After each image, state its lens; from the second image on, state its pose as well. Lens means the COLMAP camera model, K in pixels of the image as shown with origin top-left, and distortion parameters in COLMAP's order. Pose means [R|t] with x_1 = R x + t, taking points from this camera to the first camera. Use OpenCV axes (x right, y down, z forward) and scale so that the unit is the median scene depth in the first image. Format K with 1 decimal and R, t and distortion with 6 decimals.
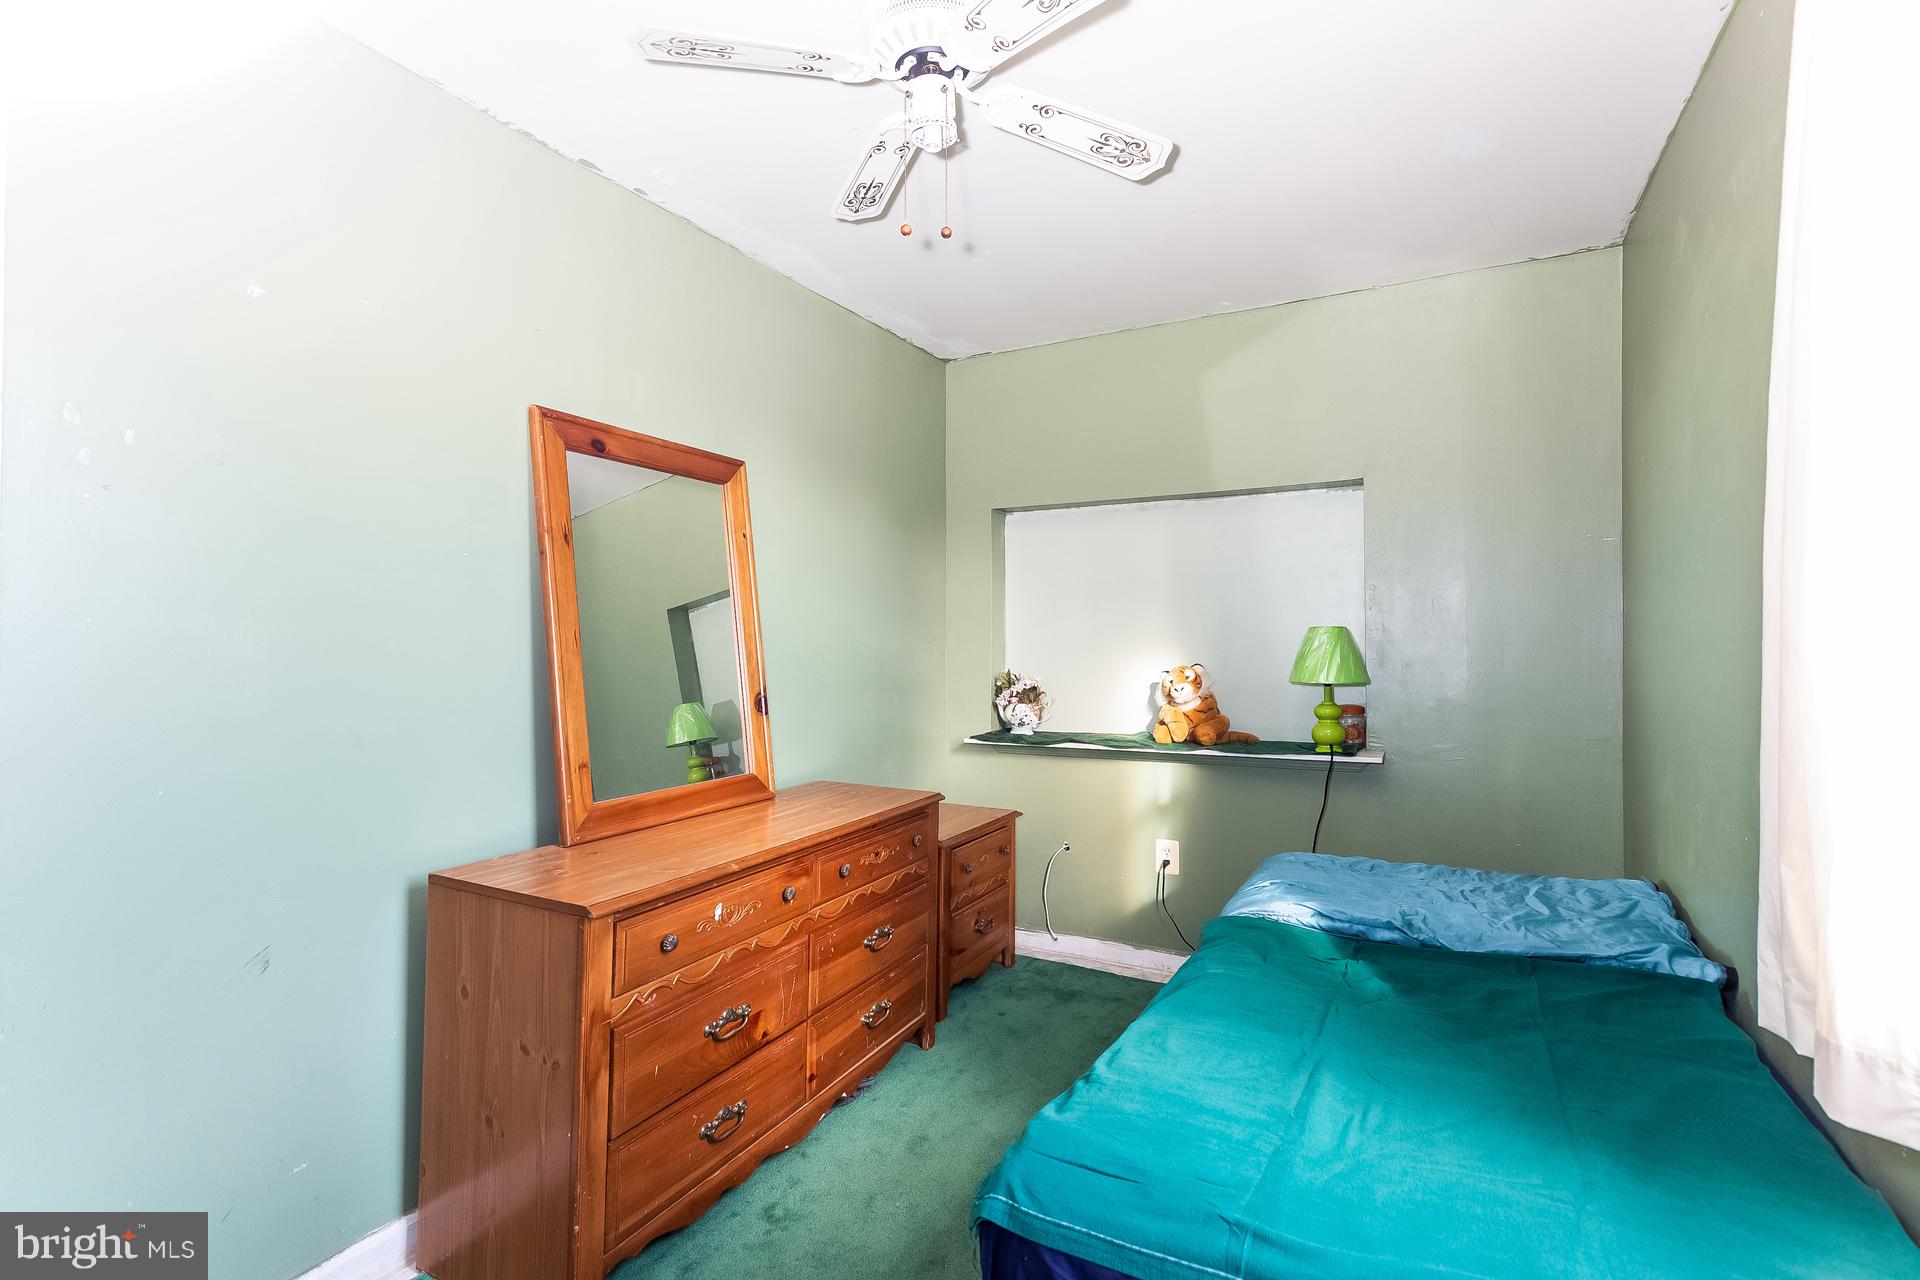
lens RADIAL K [[857.7, 0, 928.5], [0, 857.7, 625.9], [0, 0, 1]] dist [0.004498, 0.000091]
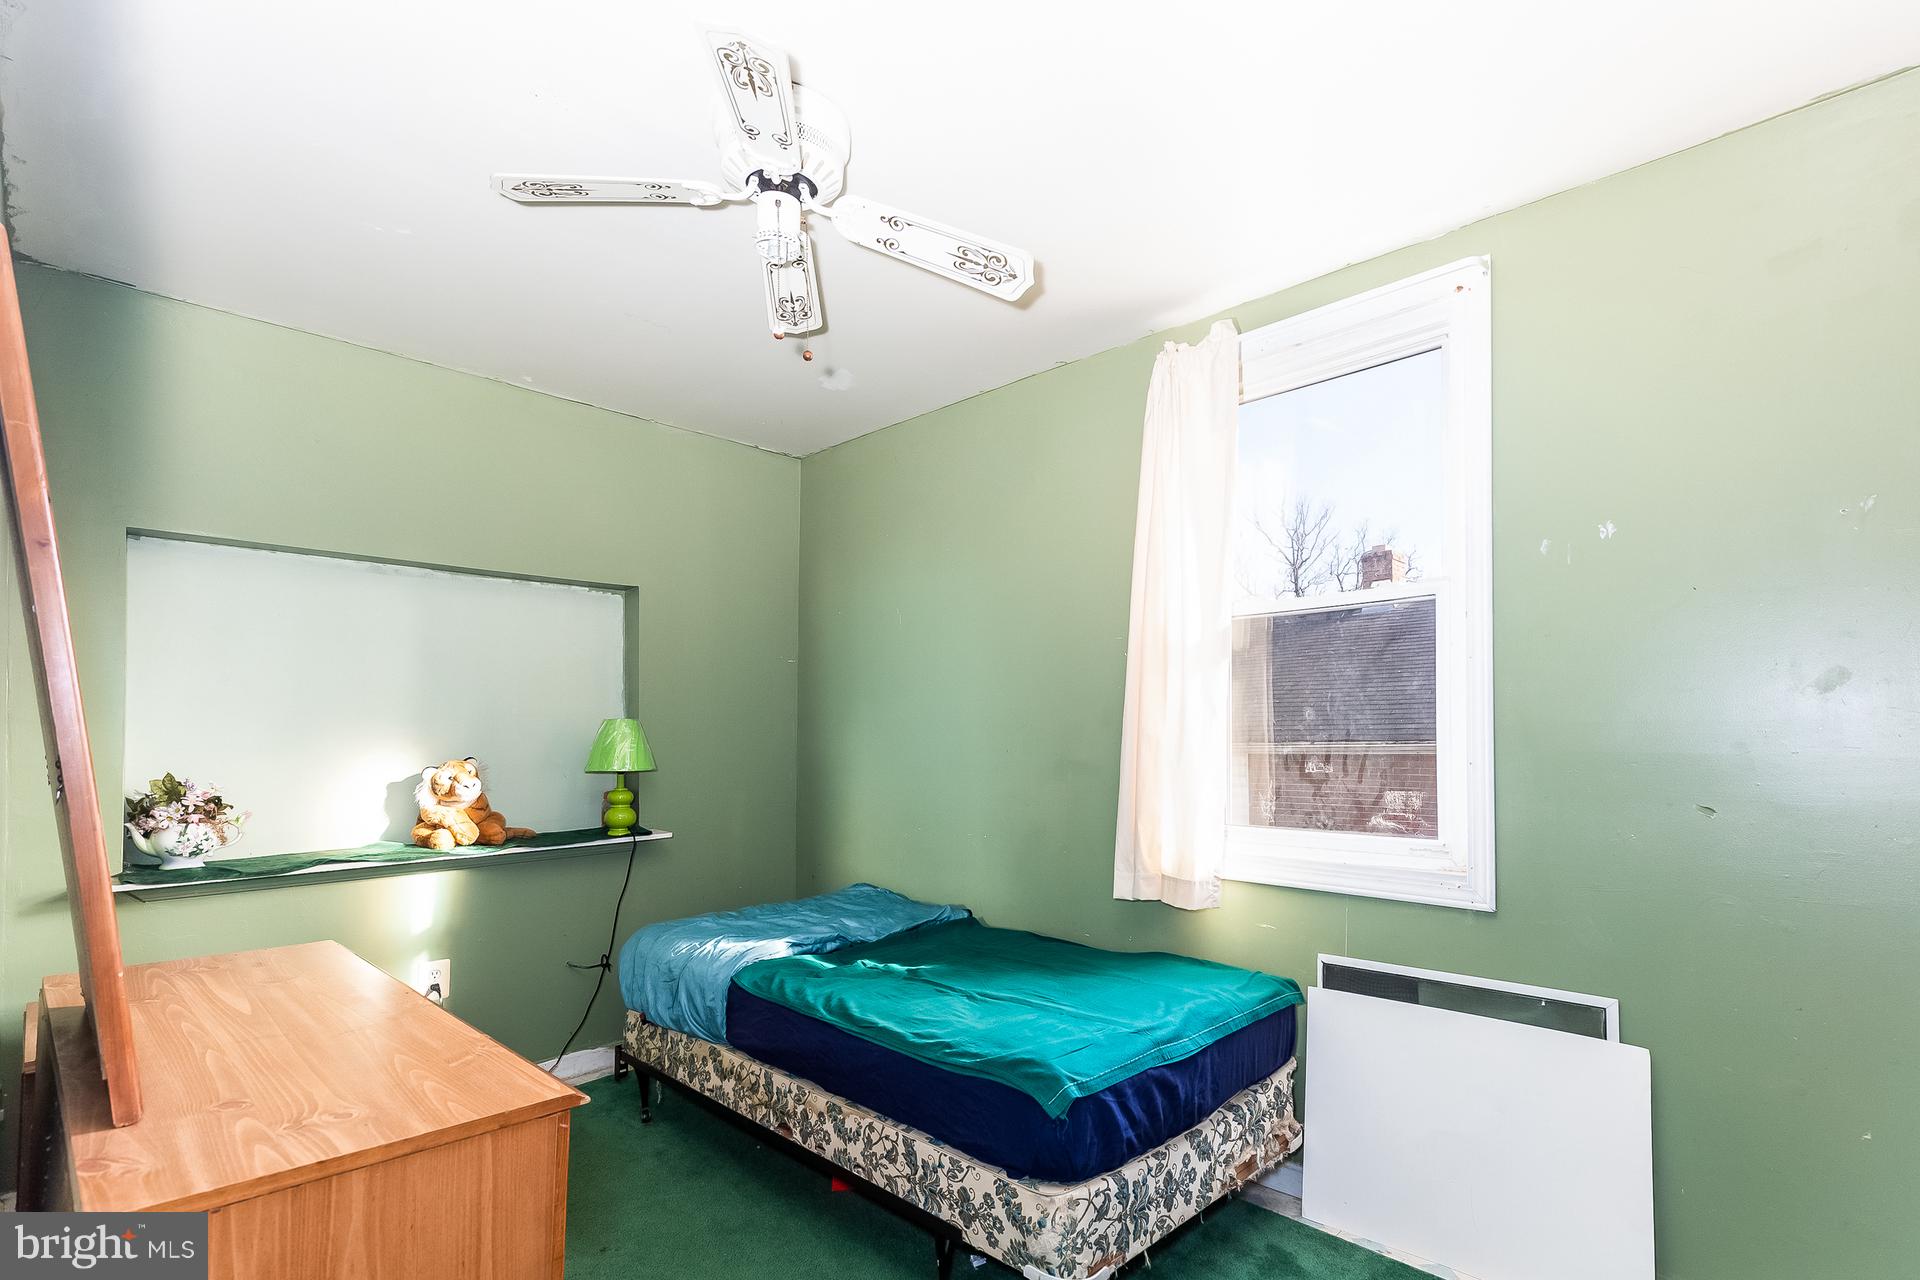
lens RADIAL K [[957.2, 0, 968.2], [0, 957.2, 716.1], [0, 0, 1]] dist [0.002420, 0.000045]
pose [[0.279356, 0.019168, 0.959996, -0.516320], [-0.016092, 0.999754, -0.015280, 0.008128], [-0.960053, -0.011180, 0.279596, 0.218654]]
